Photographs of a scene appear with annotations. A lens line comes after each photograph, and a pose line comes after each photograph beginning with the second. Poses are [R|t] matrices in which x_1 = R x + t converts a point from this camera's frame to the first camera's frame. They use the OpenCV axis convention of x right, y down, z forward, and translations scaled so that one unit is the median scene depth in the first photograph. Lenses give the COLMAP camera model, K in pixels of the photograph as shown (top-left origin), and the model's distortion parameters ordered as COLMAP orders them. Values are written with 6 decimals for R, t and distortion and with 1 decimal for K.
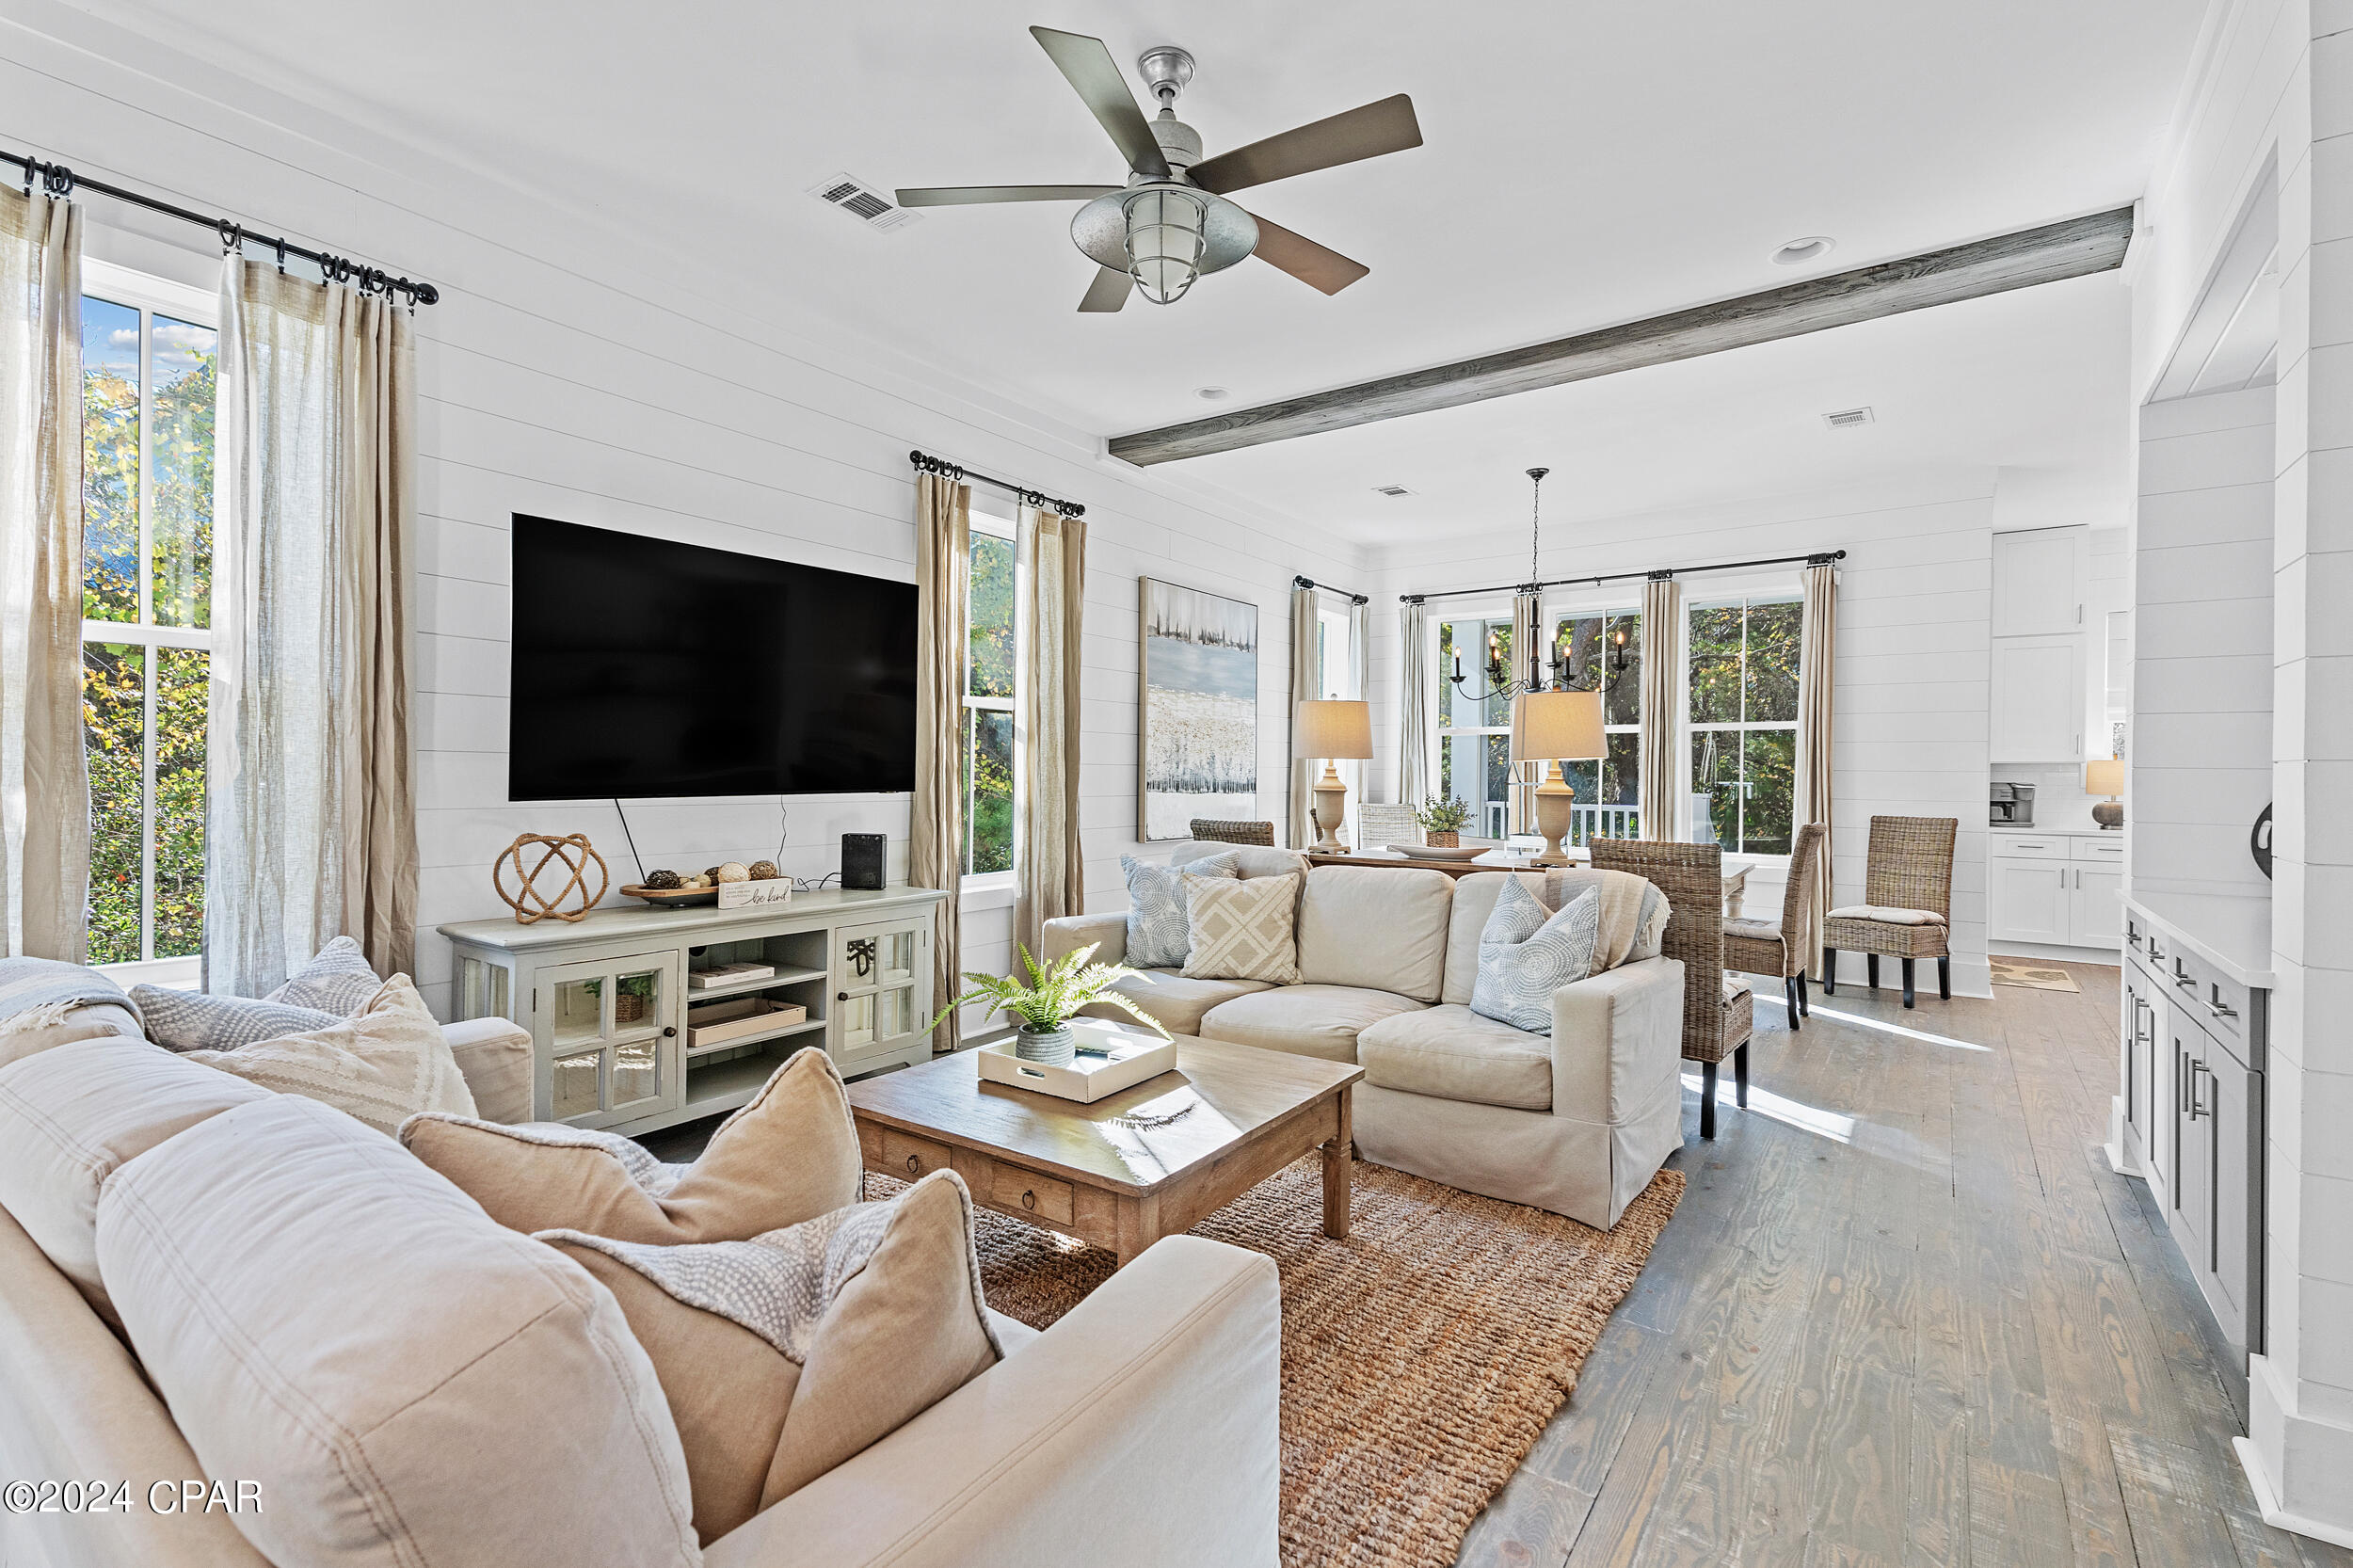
lens RADIAL K [[1064.0, 0, 1170.5], [0, 1064.0, 765.1], [0, 0, 1]] dist [-0.002282, -0.001814]
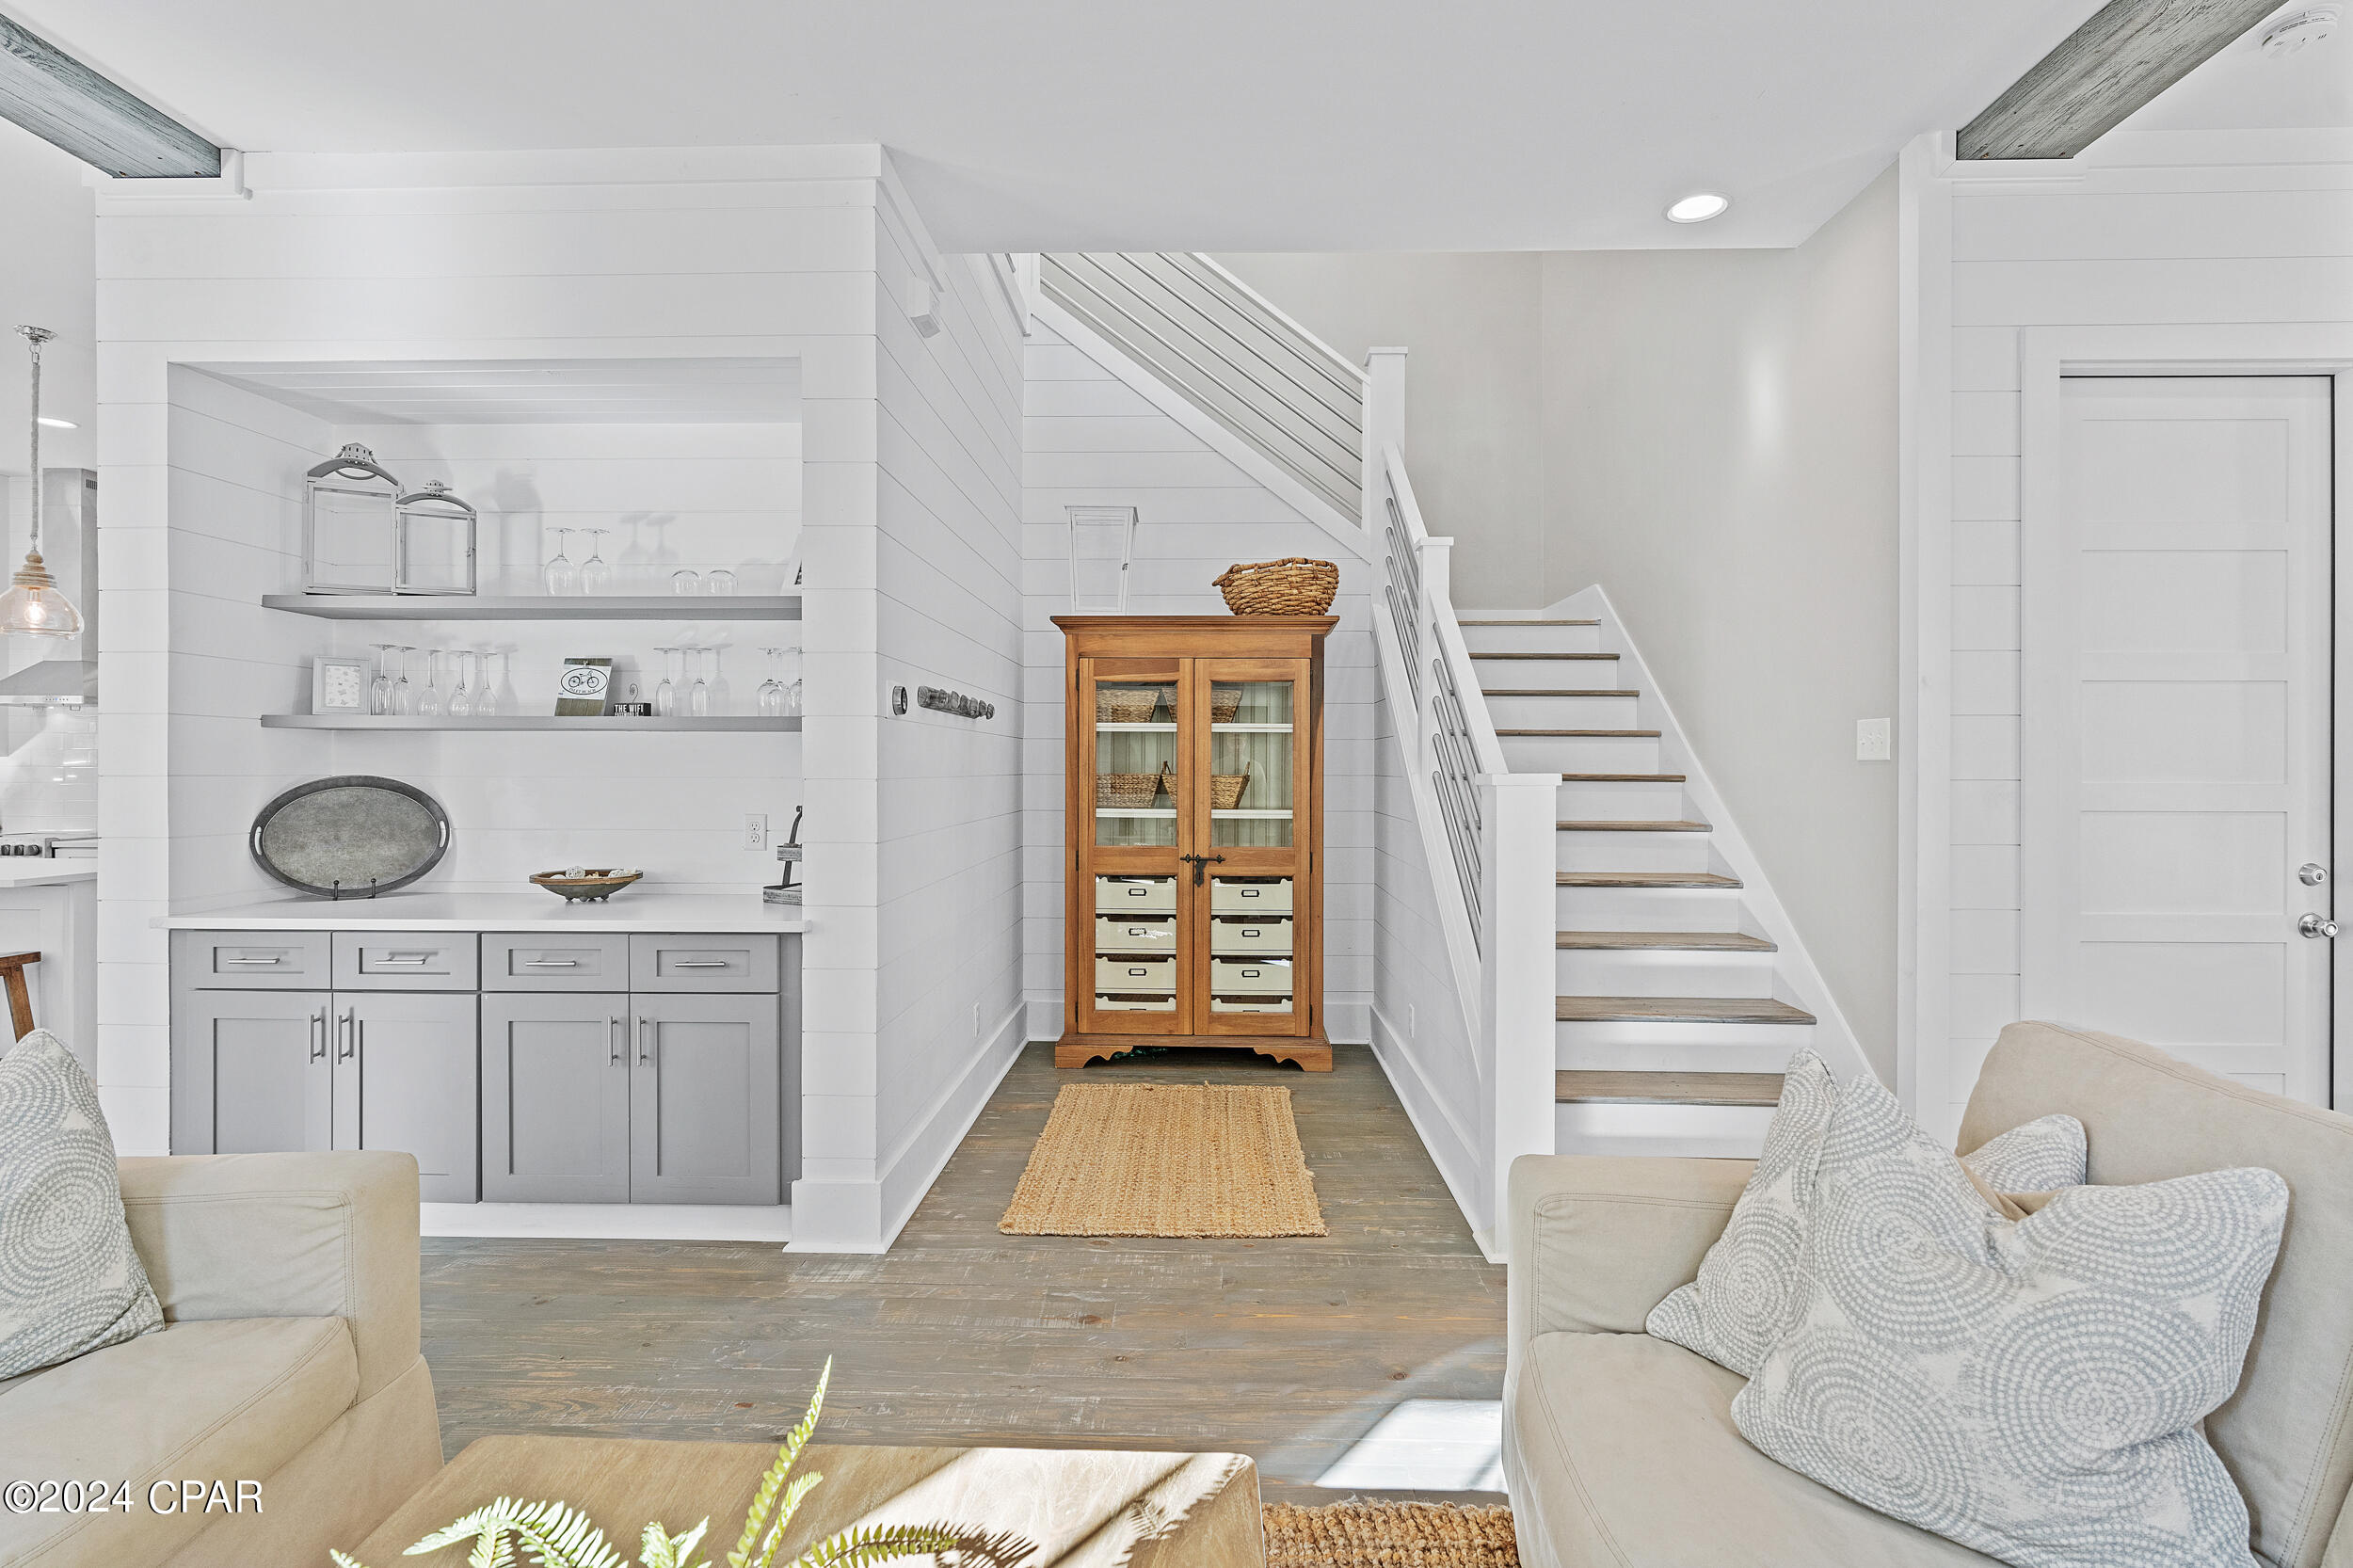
lens RADIAL K [[1166.4, 0, 1181.5], [0, 1166.4, 767.8], [0, 0, 1]] dist [-0.004795, 0.002255]
pose [[-0.567453, -0.007670, 0.823370, -0.258216], [-0.014175, 0.999899, -0.000455, -0.013541], [-0.823284, -0.011929, -0.567504, 0.633891]]
